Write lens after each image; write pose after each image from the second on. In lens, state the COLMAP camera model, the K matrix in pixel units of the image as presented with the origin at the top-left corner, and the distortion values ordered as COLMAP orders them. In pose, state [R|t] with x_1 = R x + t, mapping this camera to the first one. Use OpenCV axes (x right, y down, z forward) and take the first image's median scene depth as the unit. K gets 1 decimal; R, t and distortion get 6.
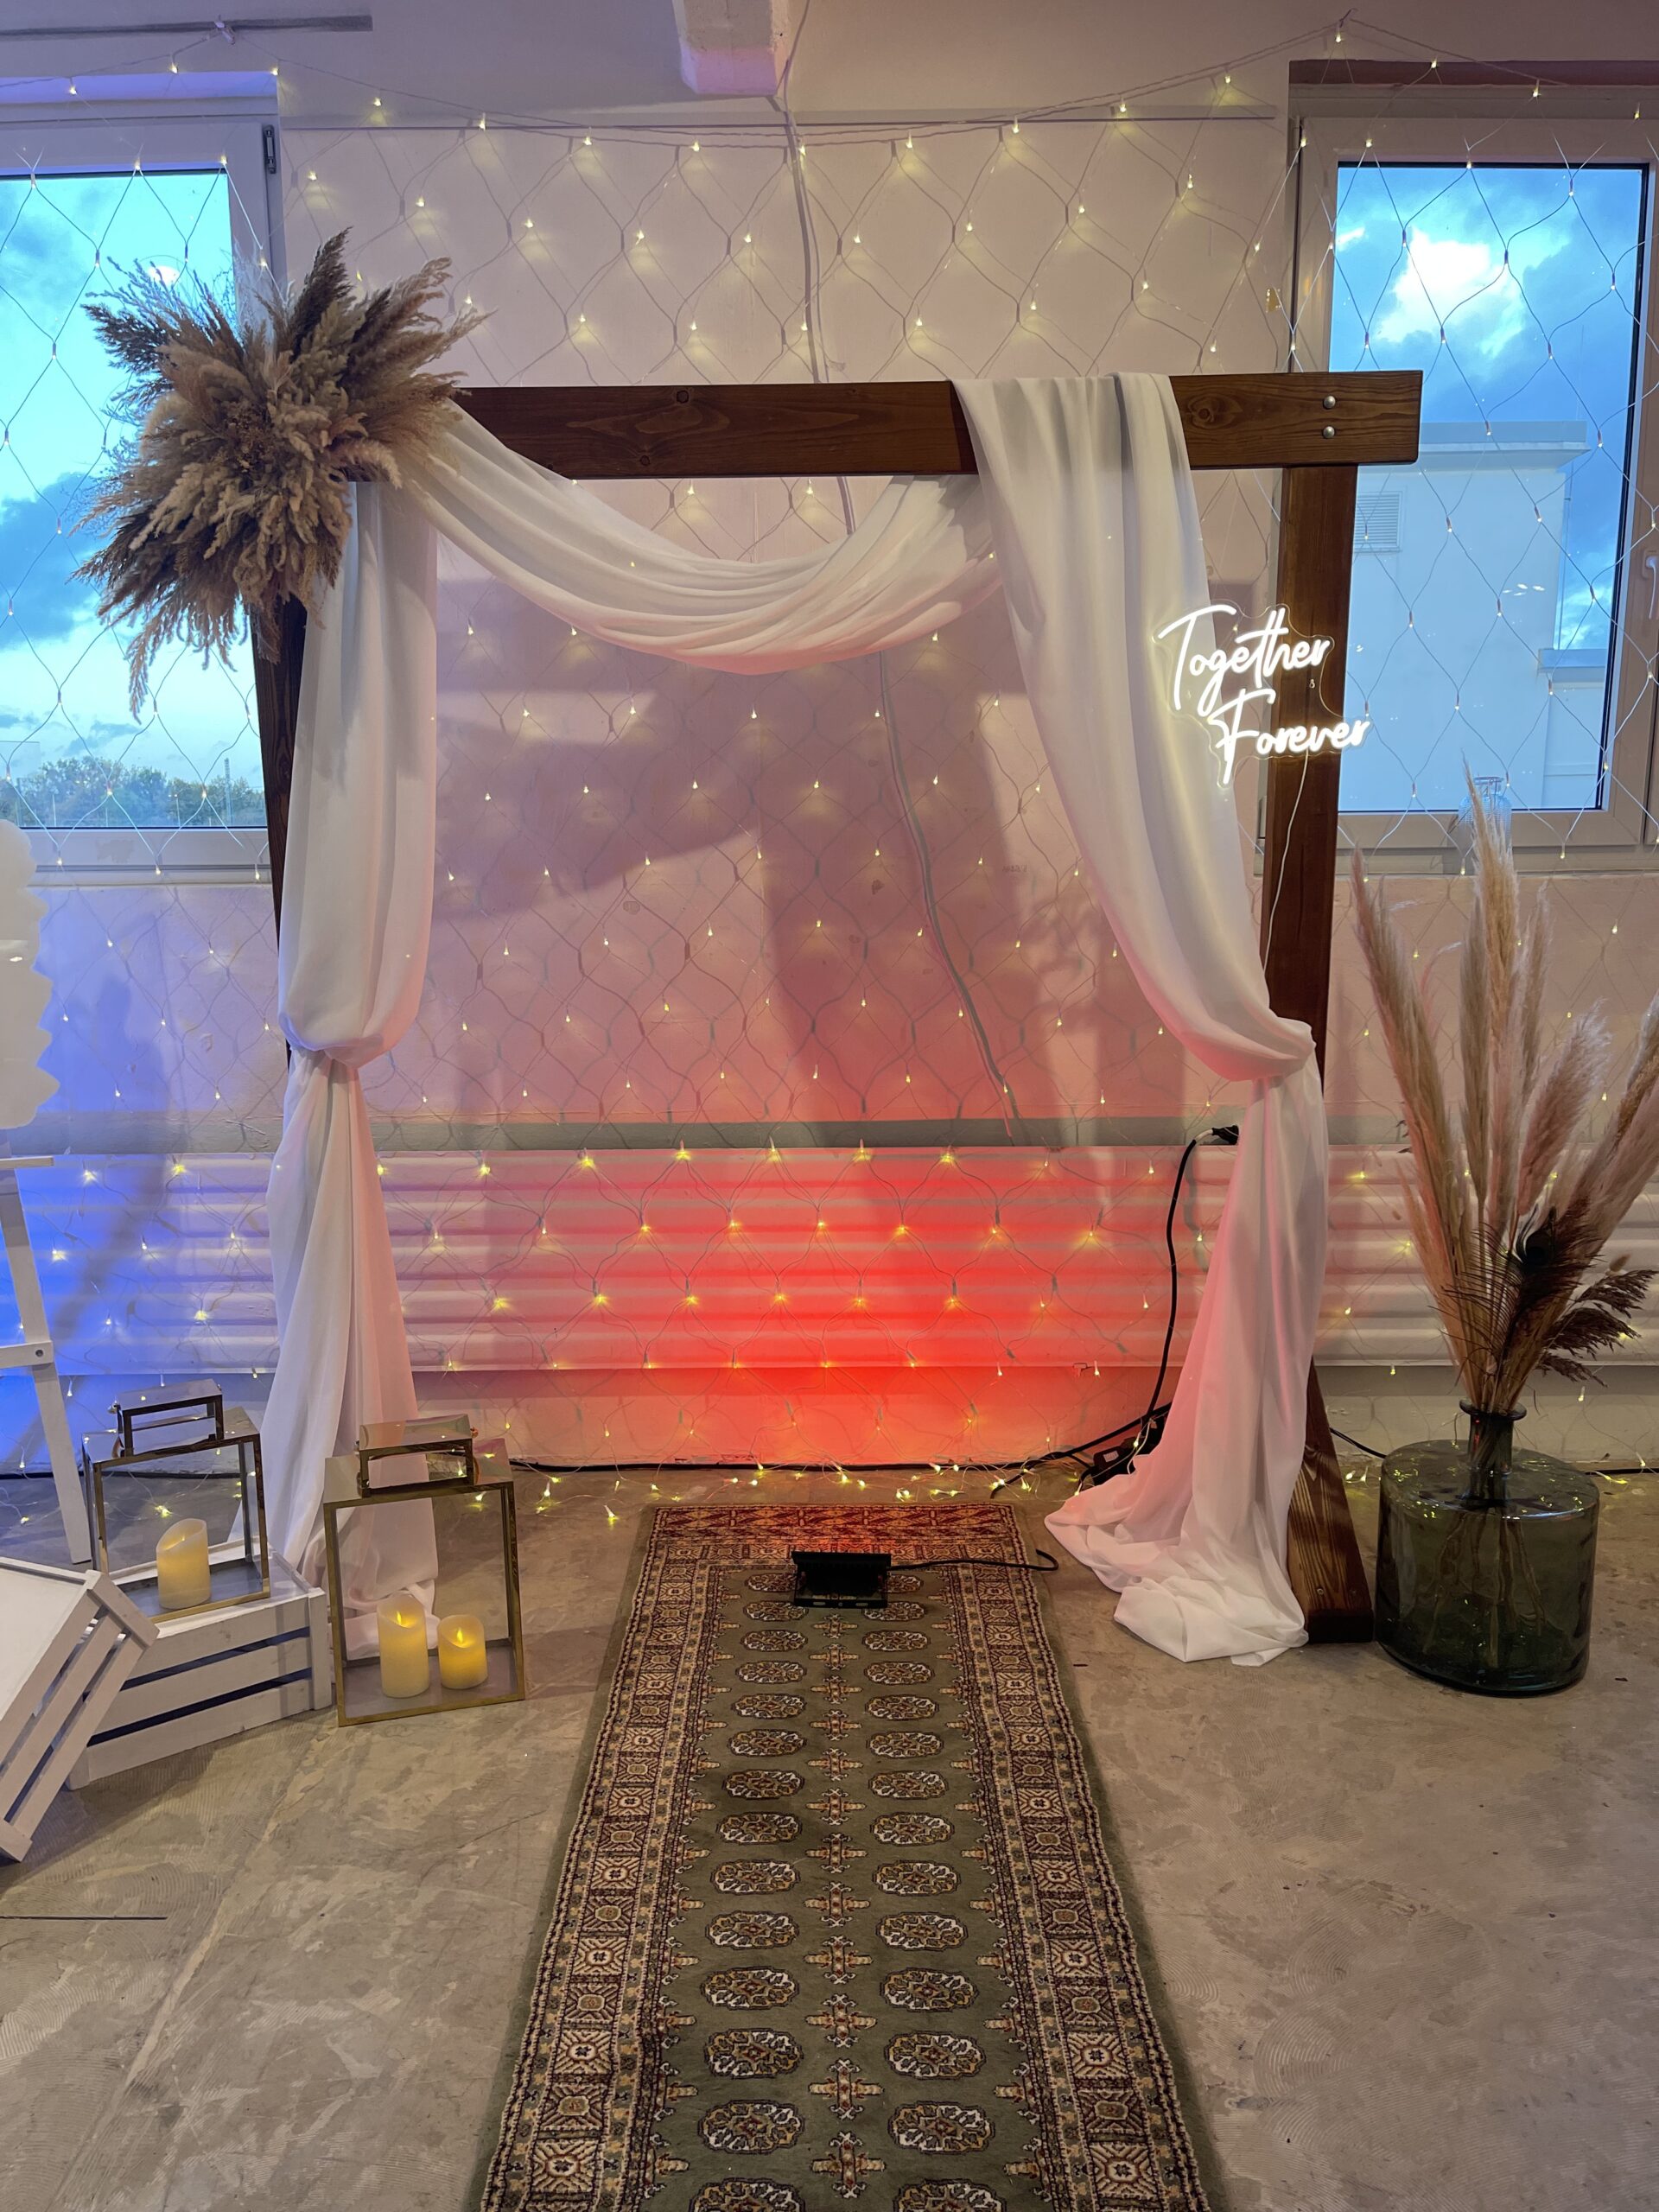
lens RADIAL K [[1607.6, 0, 855.2], [0, 1607.6, 1117.1], [0, 0, 1]] dist [0.069751, -0.091213]
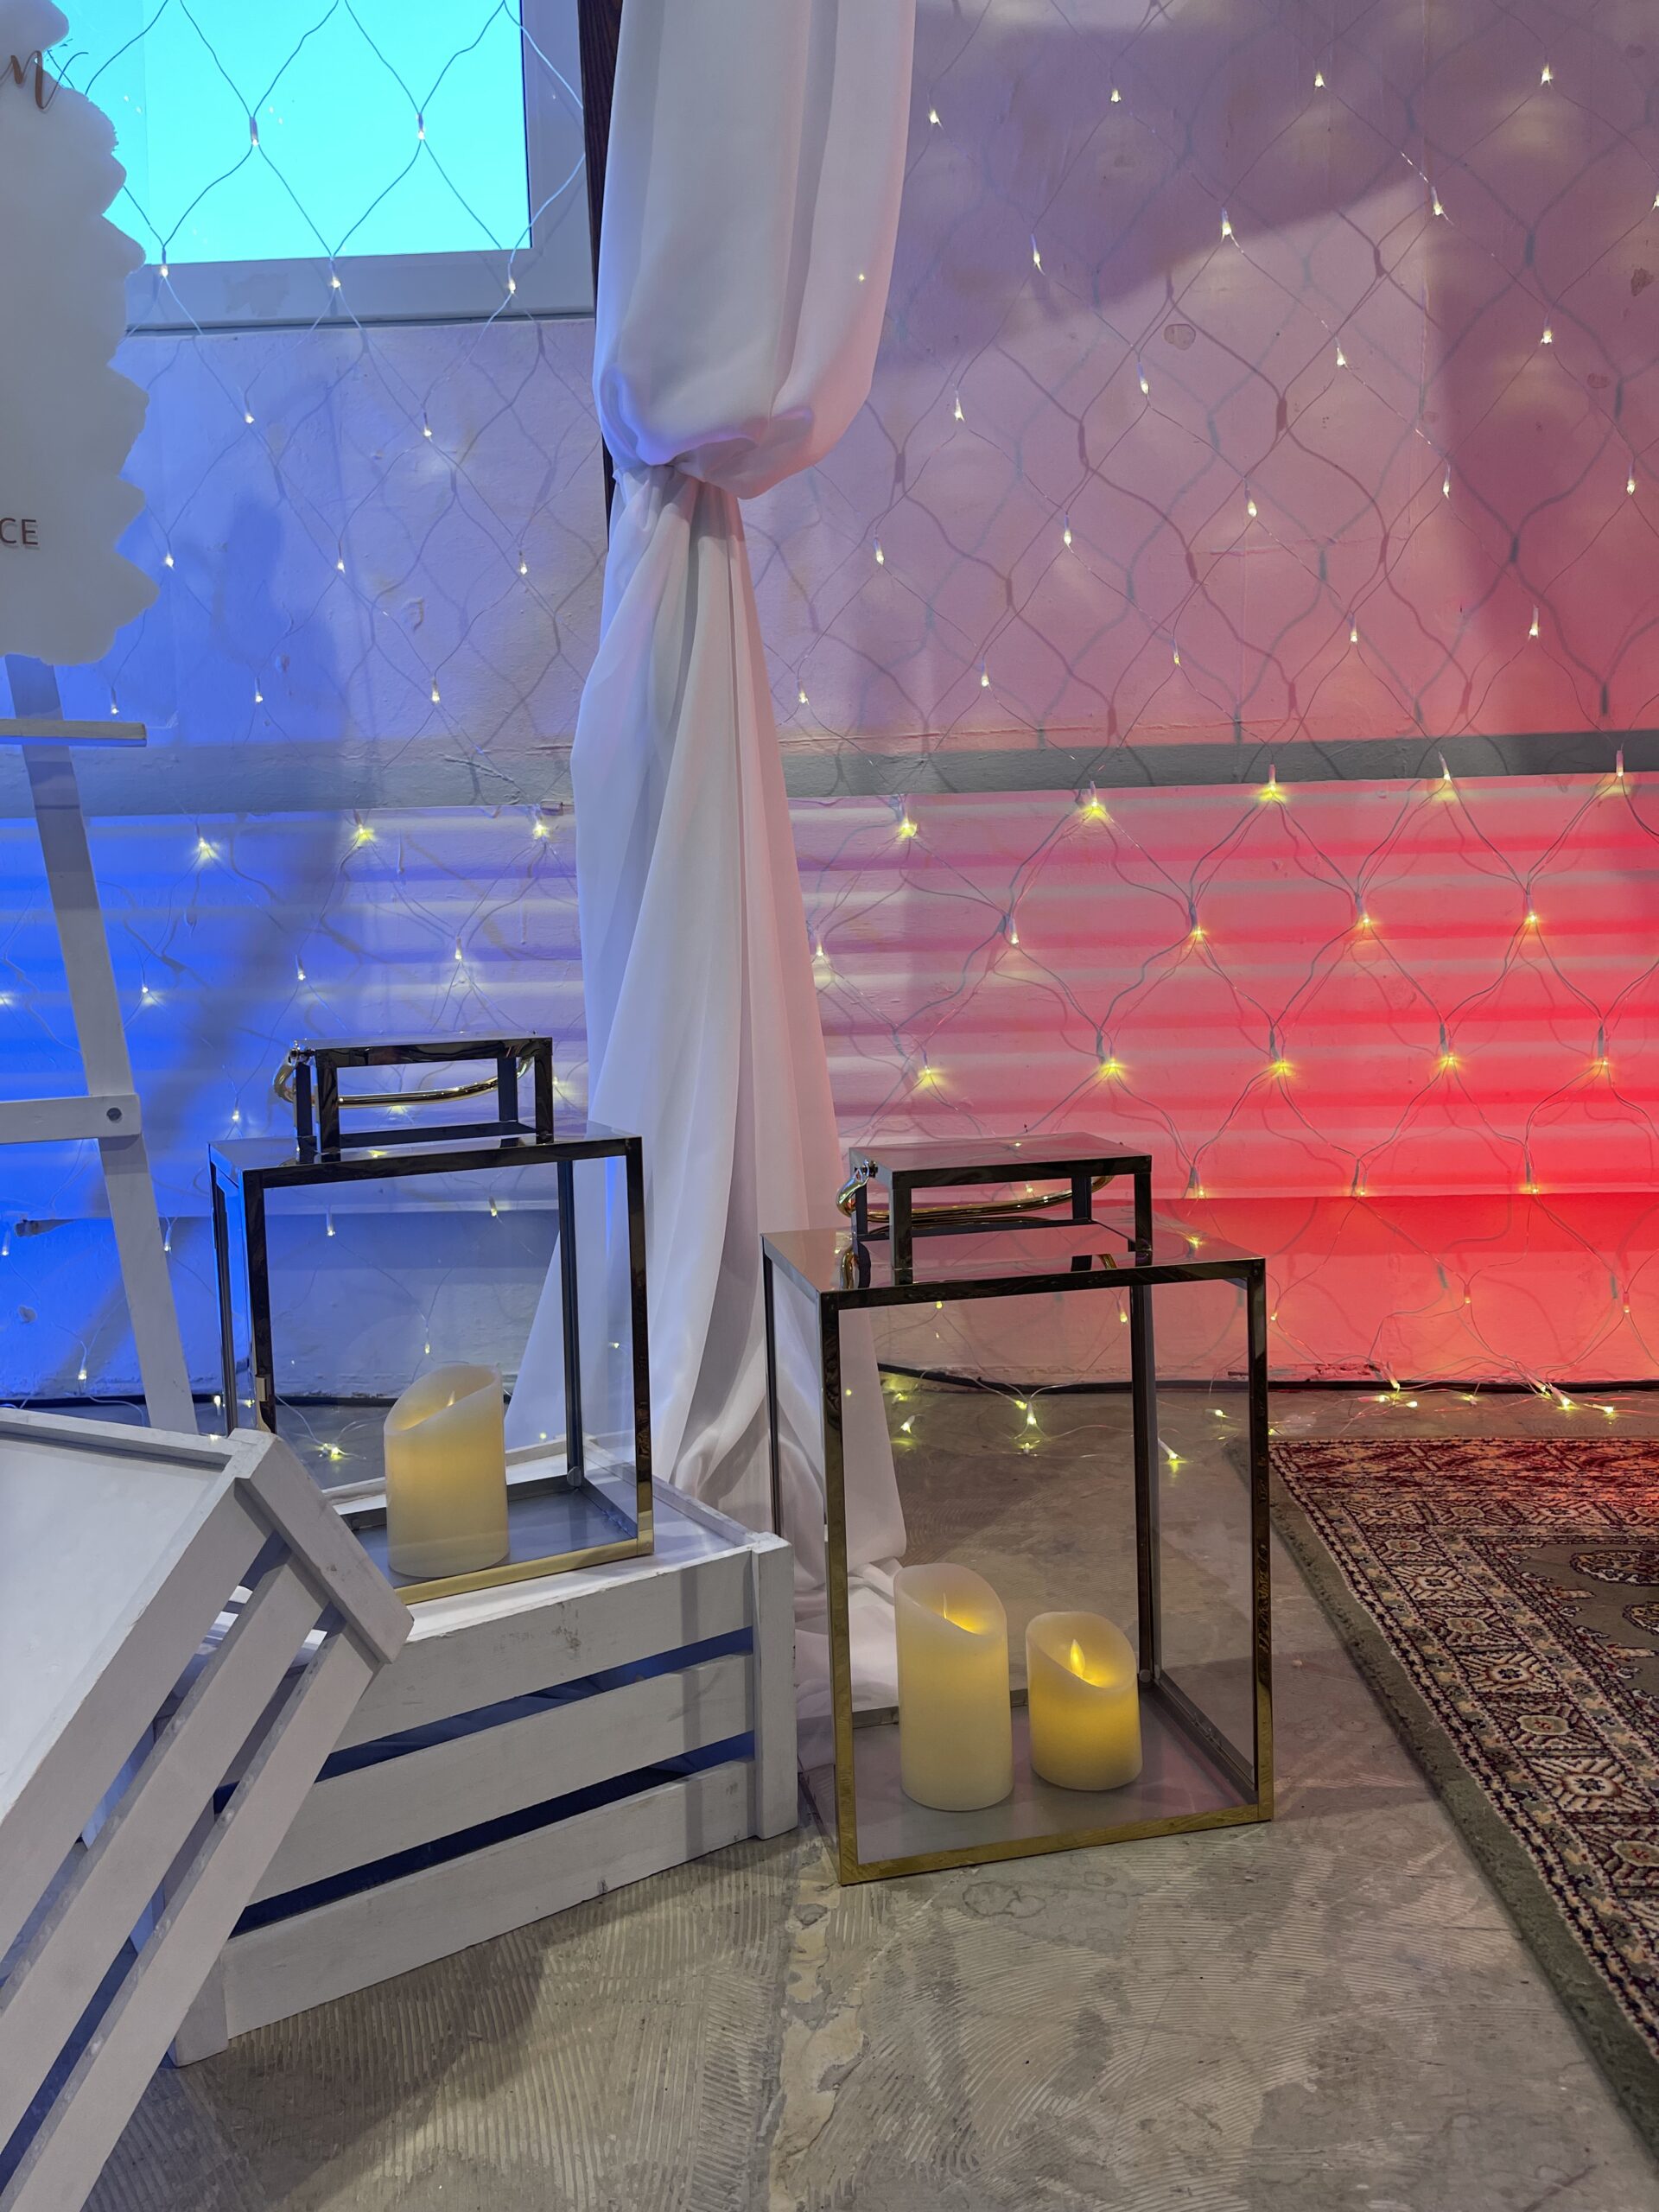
lens RADIAL K [[1607.6, 0, 855.2], [0, 1607.6, 1117.1], [0, 0, 1]] dist [0.069751, -0.091213]
pose [[0.999075, -0.009501, -0.041935, -0.230219], [0.007146, 0.998407, -0.055960, 0.165007], [0.042400, 0.055609, 0.997552, 0.466074]]
